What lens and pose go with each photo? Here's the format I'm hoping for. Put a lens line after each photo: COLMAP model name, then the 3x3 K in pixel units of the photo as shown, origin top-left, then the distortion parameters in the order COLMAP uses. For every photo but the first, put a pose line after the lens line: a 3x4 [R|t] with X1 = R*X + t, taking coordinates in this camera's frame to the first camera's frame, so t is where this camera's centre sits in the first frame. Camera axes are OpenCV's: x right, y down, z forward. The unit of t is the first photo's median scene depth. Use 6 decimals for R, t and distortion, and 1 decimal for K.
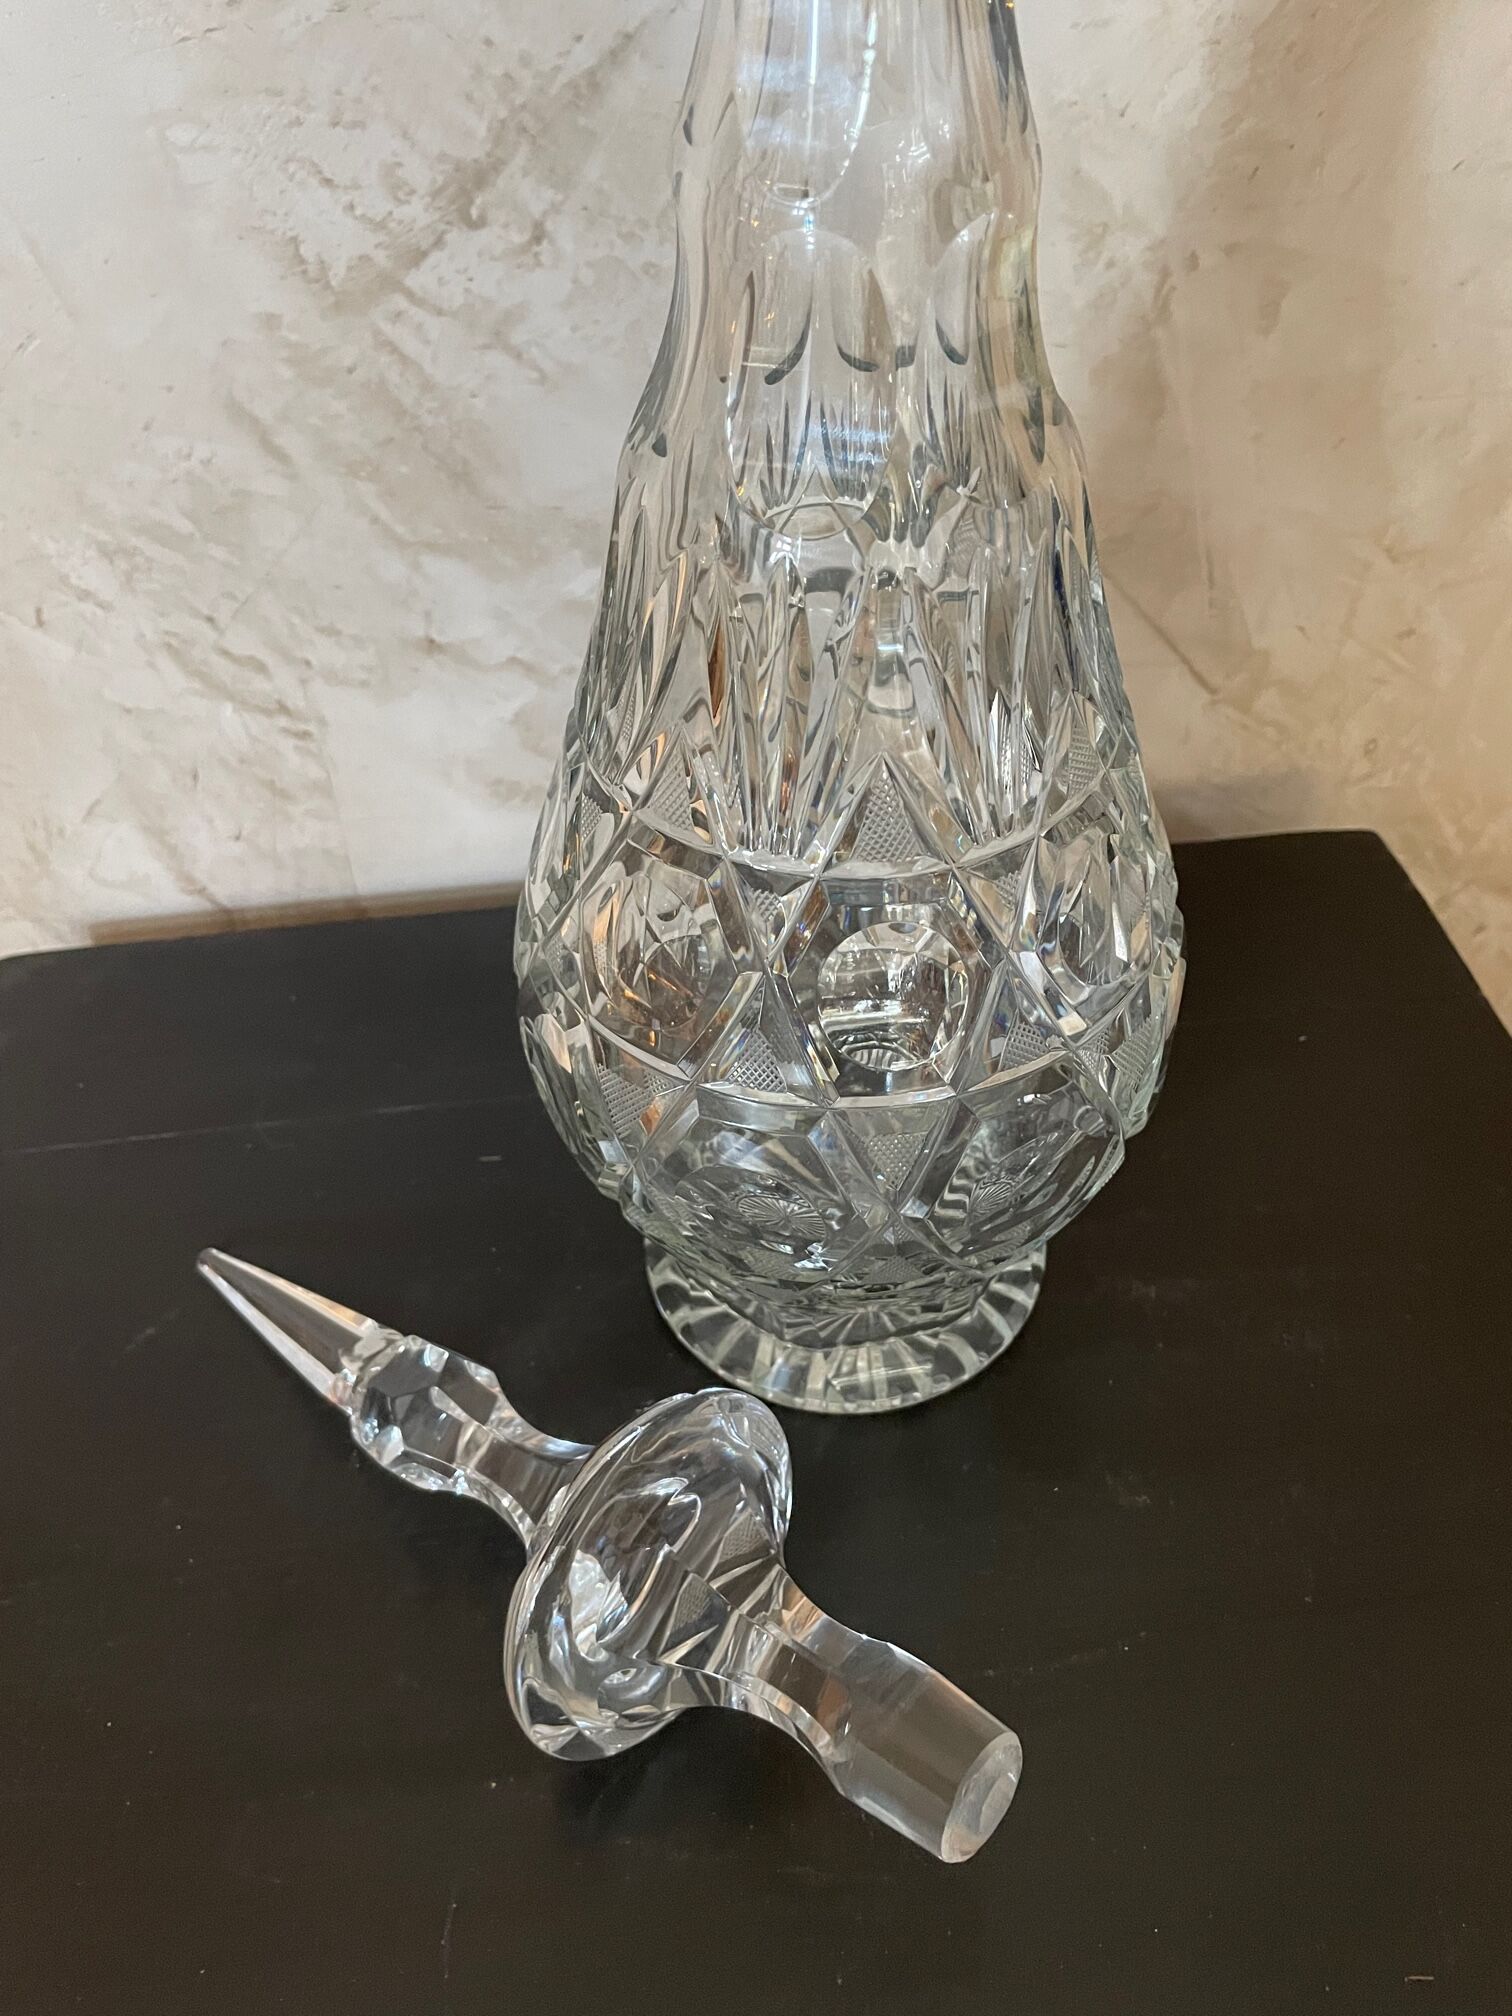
lens RADIAL K [[1558.0, 0, 768.7], [0, 1558.0, 1016.8], [0, 0, 1]] dist [0.080260, -0.134483]
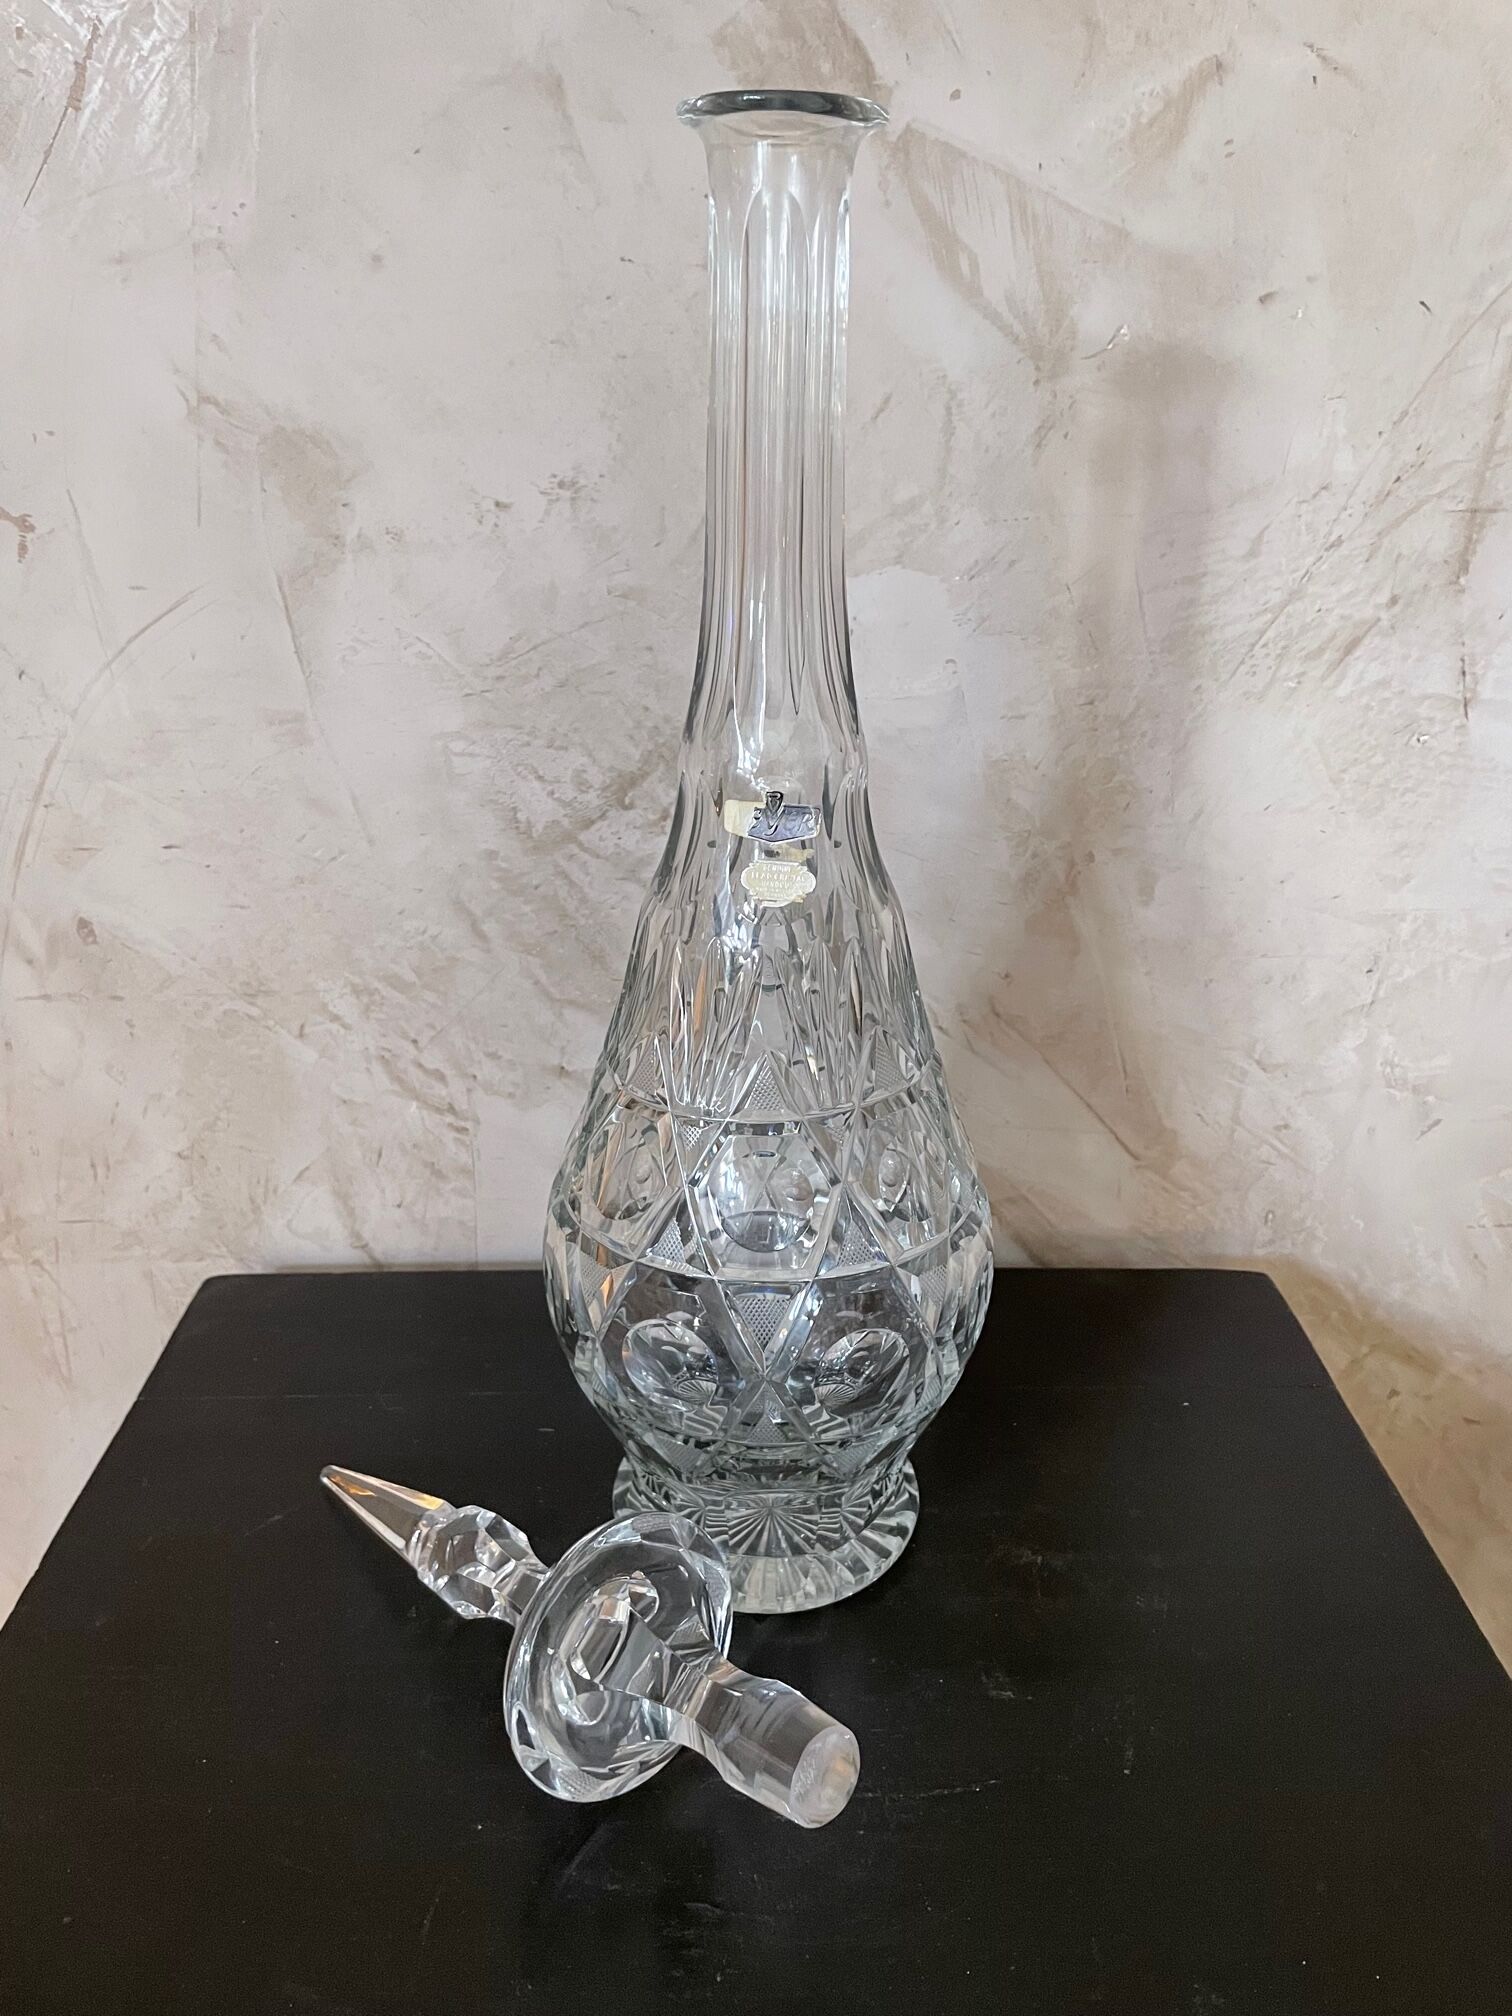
lens RADIAL K [[1558.0, 0, 773.6], [0, 1558.0, 997.1], [0, 0, 1]] dist [0.080260, -0.134483]
pose [[0.994223, 0.063331, -0.086657, 0.108203], [-0.092090, 0.918055, -0.385609, 0.262770], [0.055135, 0.391362, 0.918584, -0.360827]]
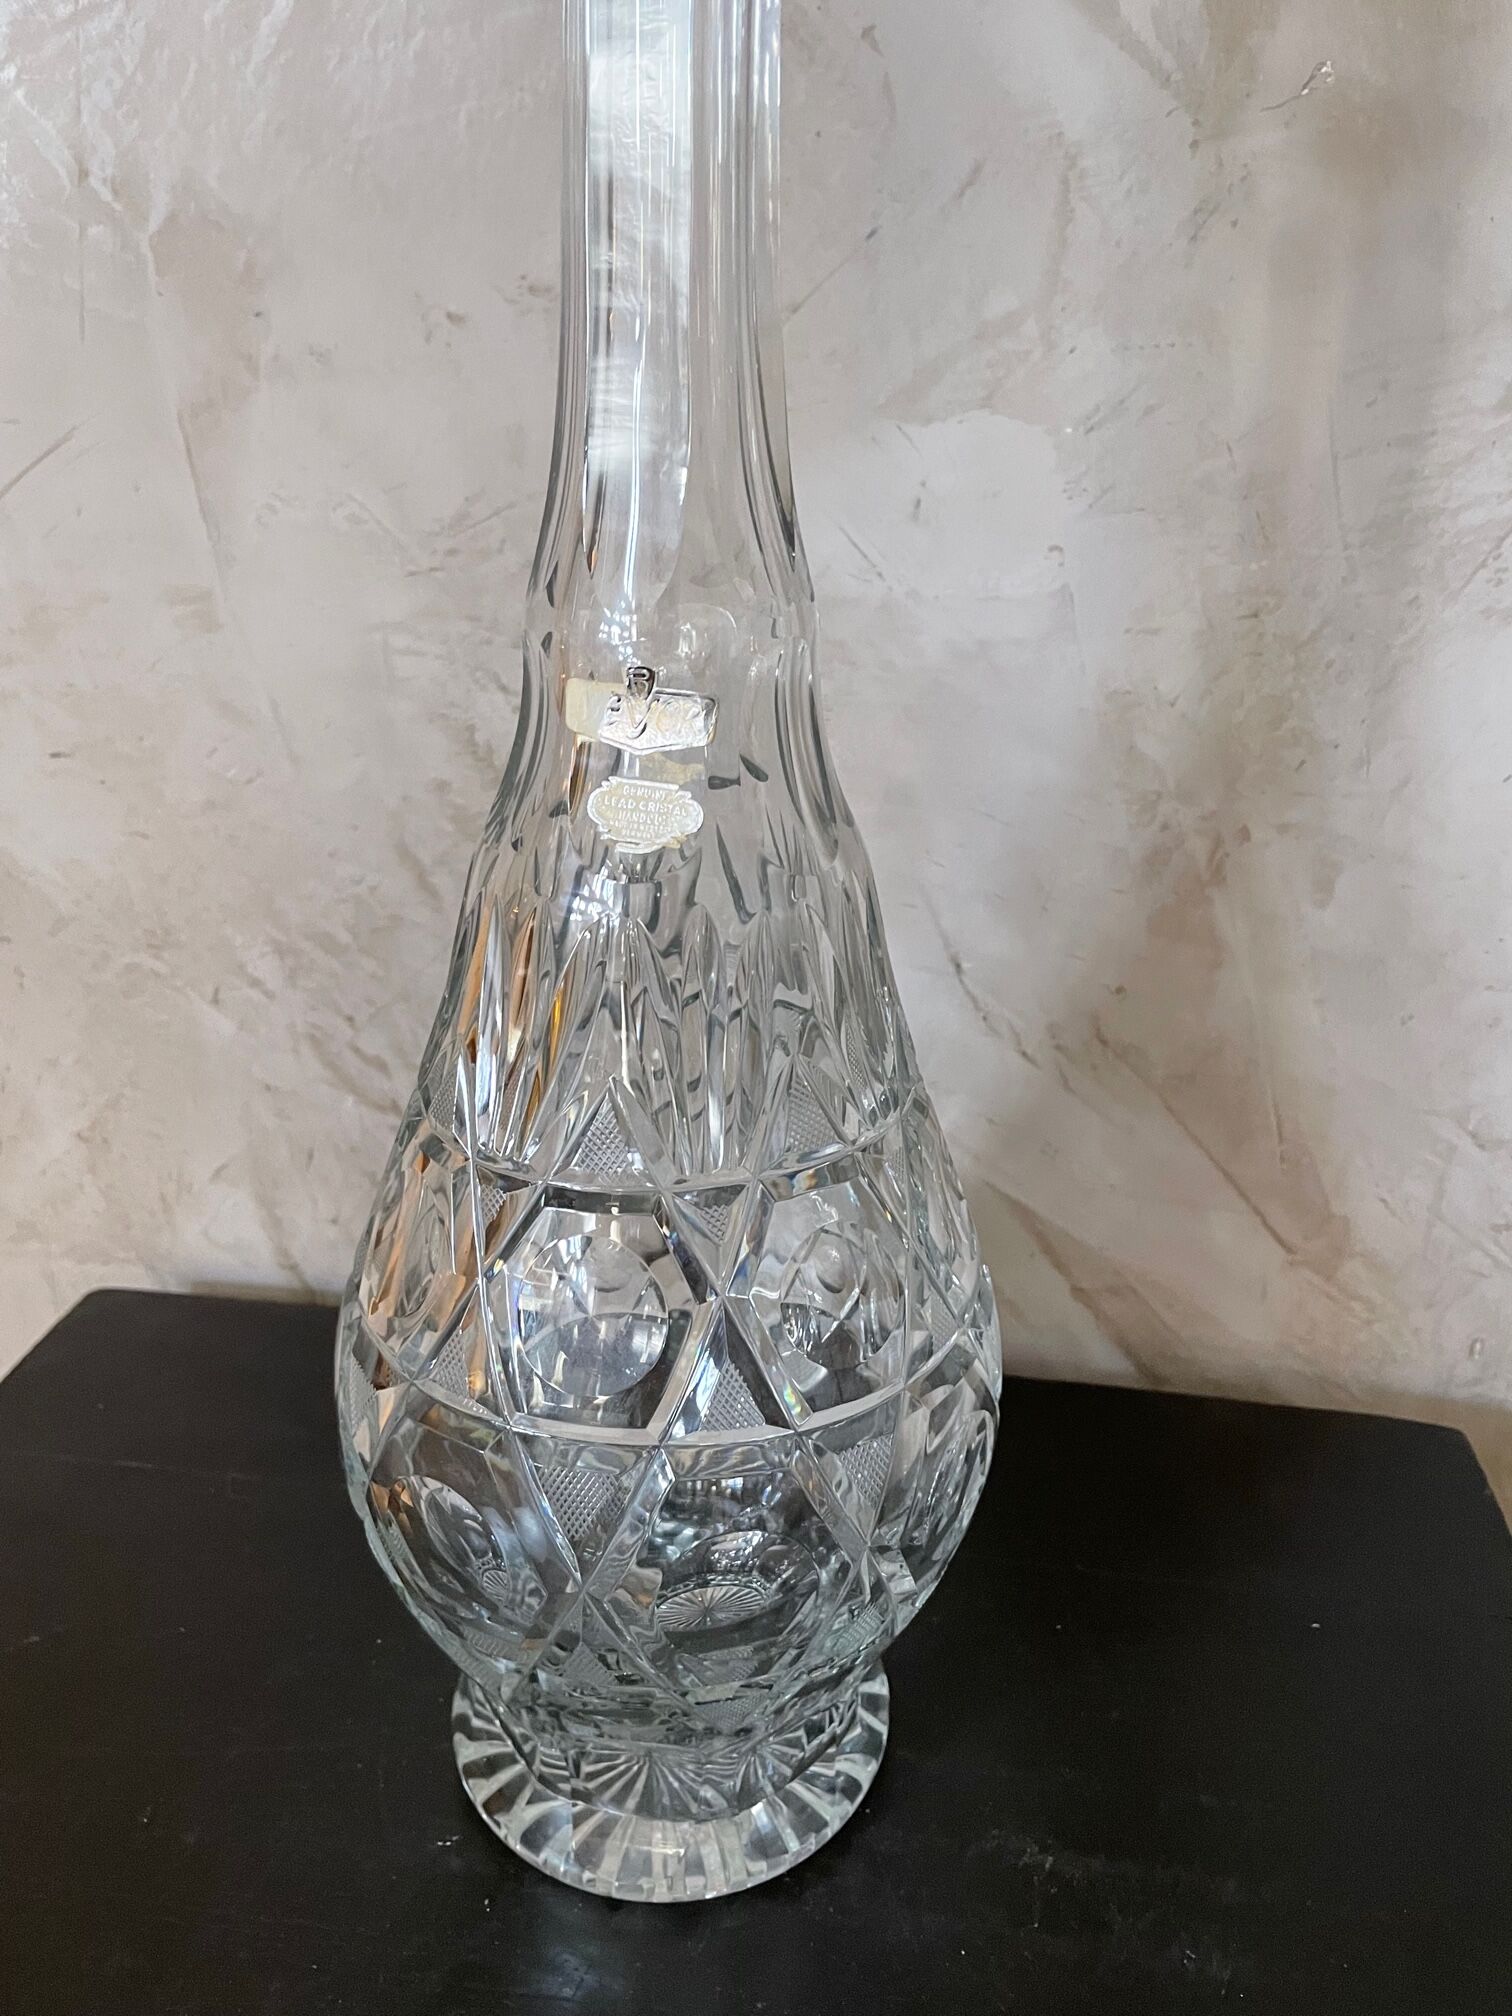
lens RADIAL K [[1558.0, 0, 776.8], [0, 1558.0, 987.1], [0, 0, 1]] dist [0.080260, -0.134483]
pose [[0.963233, 0.133664, -0.233058, 0.232888], [-0.213748, 0.906800, -0.363353, 0.084318], [0.162769, 0.399809, 0.902030, 0.008873]]
